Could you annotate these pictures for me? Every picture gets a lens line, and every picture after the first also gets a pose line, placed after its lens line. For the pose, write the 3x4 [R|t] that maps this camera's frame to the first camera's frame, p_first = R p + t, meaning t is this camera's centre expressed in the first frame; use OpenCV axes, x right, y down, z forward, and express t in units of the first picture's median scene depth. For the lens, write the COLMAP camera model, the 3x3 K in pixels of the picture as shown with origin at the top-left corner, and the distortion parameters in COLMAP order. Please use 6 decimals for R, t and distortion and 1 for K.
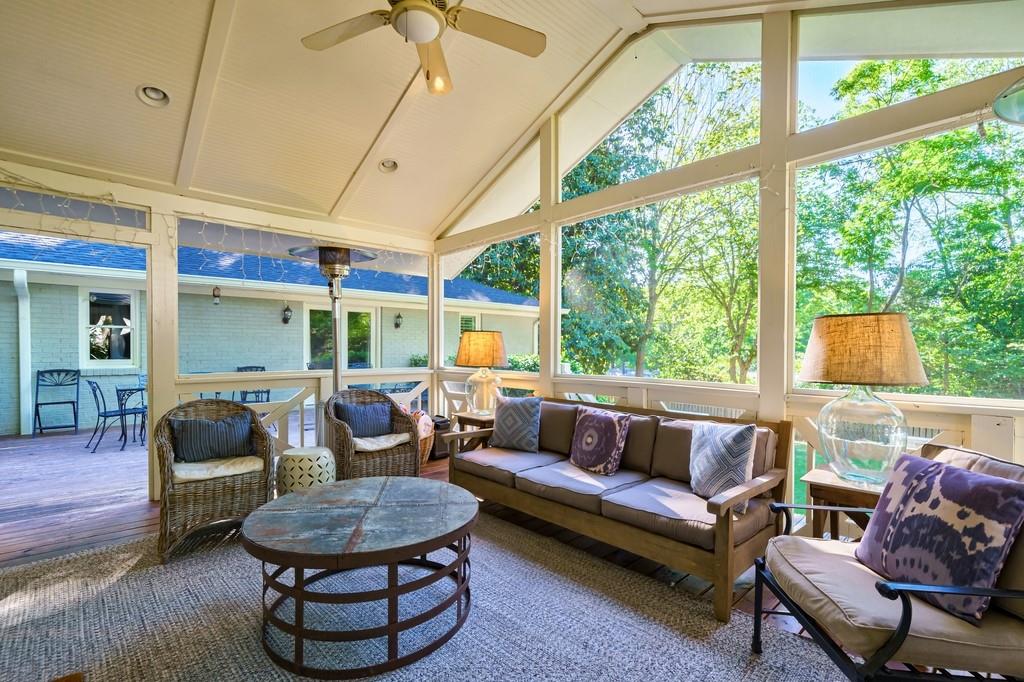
lens RADIAL K [[461.2, 0, 522.8], [0, 461.2, 353.6], [0, 0, 1]] dist [-0.001197, -0.000030]
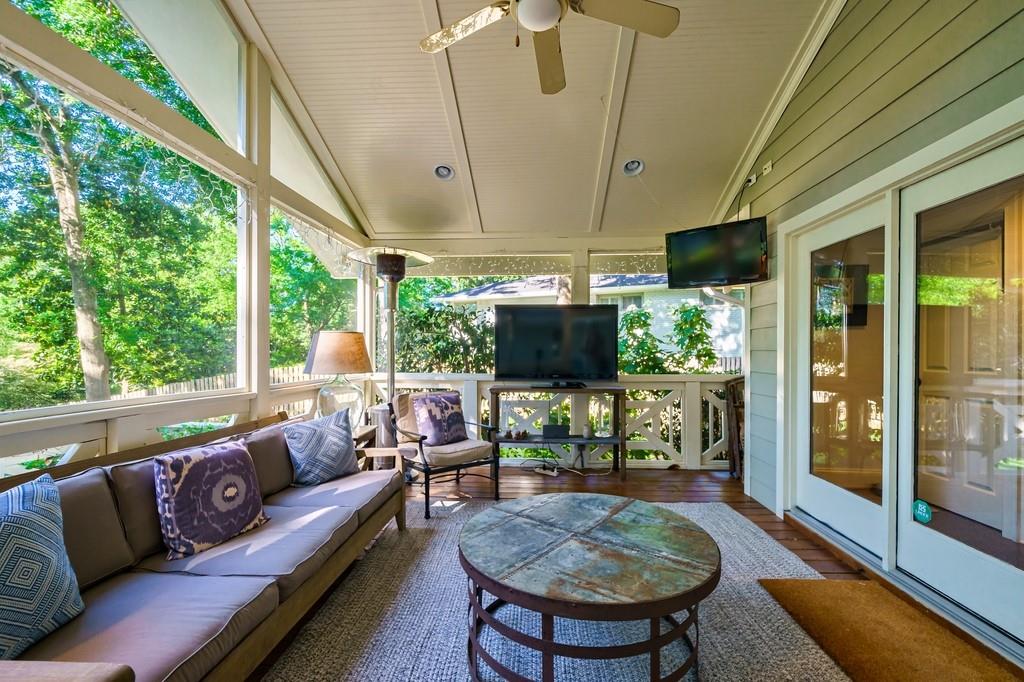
lens RADIAL K [[425.4, 0, 515.9], [0, 425.4, 353.8], [0, 0, 1]] dist [0.000309, -0.000091]
pose [[-0.672894, -0.004759, 0.739724, -0.852121], [0.004595, 0.999933, 0.010612, -0.017667], [-0.739725, 0.010540, -0.672827, 1.652227]]
